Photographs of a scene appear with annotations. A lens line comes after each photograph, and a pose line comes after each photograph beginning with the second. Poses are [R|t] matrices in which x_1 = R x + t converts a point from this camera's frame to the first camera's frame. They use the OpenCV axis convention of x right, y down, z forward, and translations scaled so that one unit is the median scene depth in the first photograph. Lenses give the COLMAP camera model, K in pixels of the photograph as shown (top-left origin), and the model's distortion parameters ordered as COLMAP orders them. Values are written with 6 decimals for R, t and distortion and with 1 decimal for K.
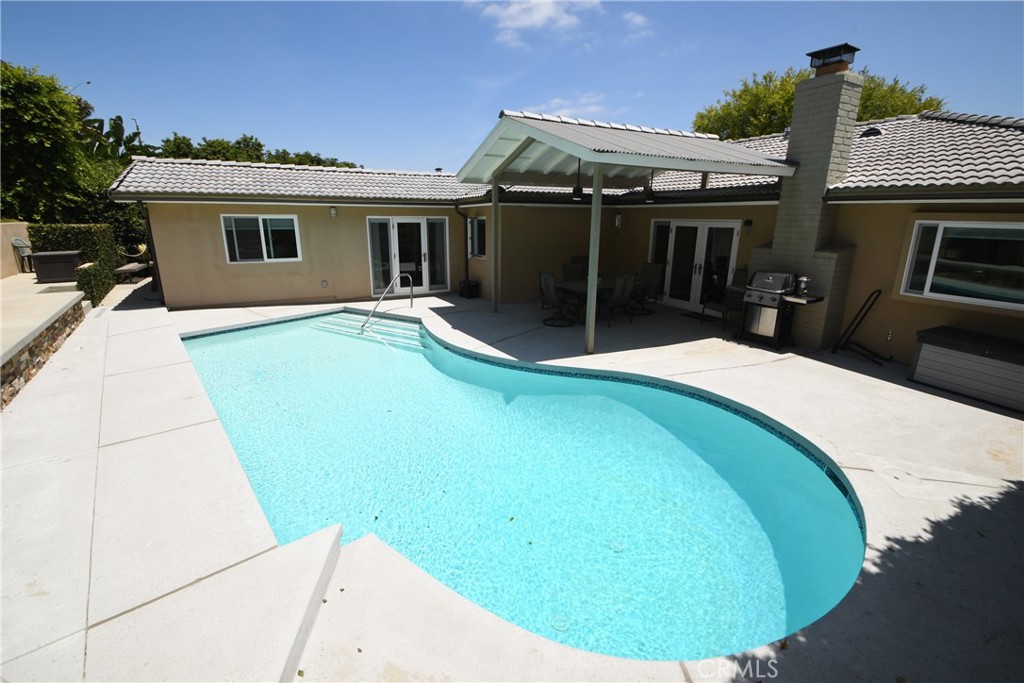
lens RADIAL K [[450.7, 0, 498.9], [0, 450.7, 331.3], [0, 0, 1]] dist [0.008917, -0.009842]
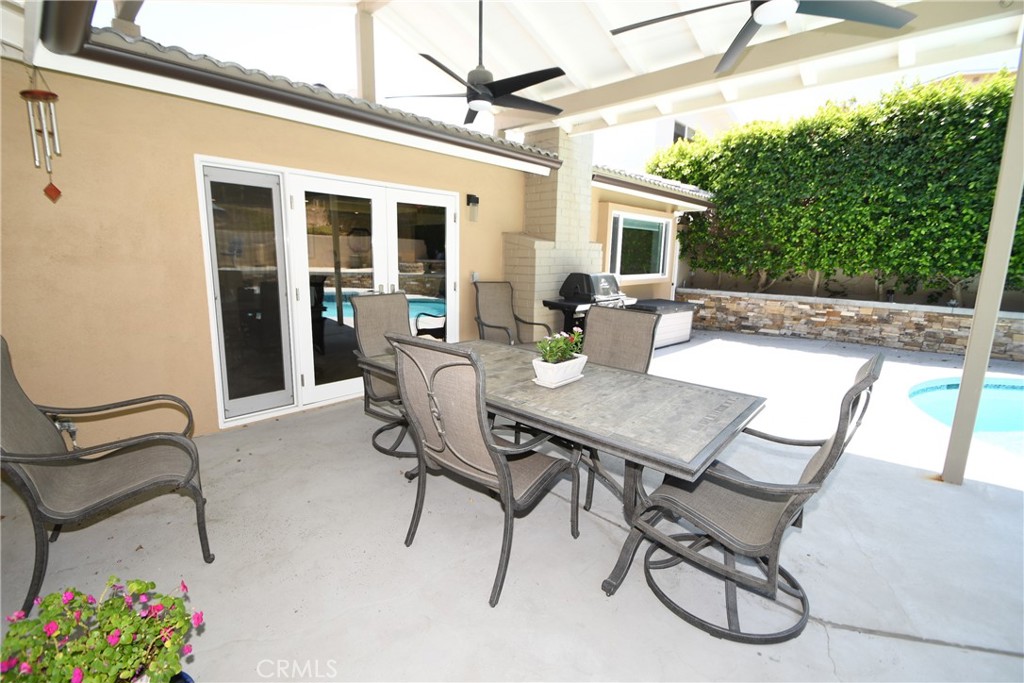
lens RADIAL K [[449.0, 0, 501.4], [0, 449.0, 330.6], [0, 0, 1]] dist [0.011203, -0.015499]
pose [[-0.345290, -0.170431, 0.922891, -0.002295], [0.216577, 0.942359, 0.255056, -0.197600], [-0.913164, 0.287946, -0.288476, 1.049451]]
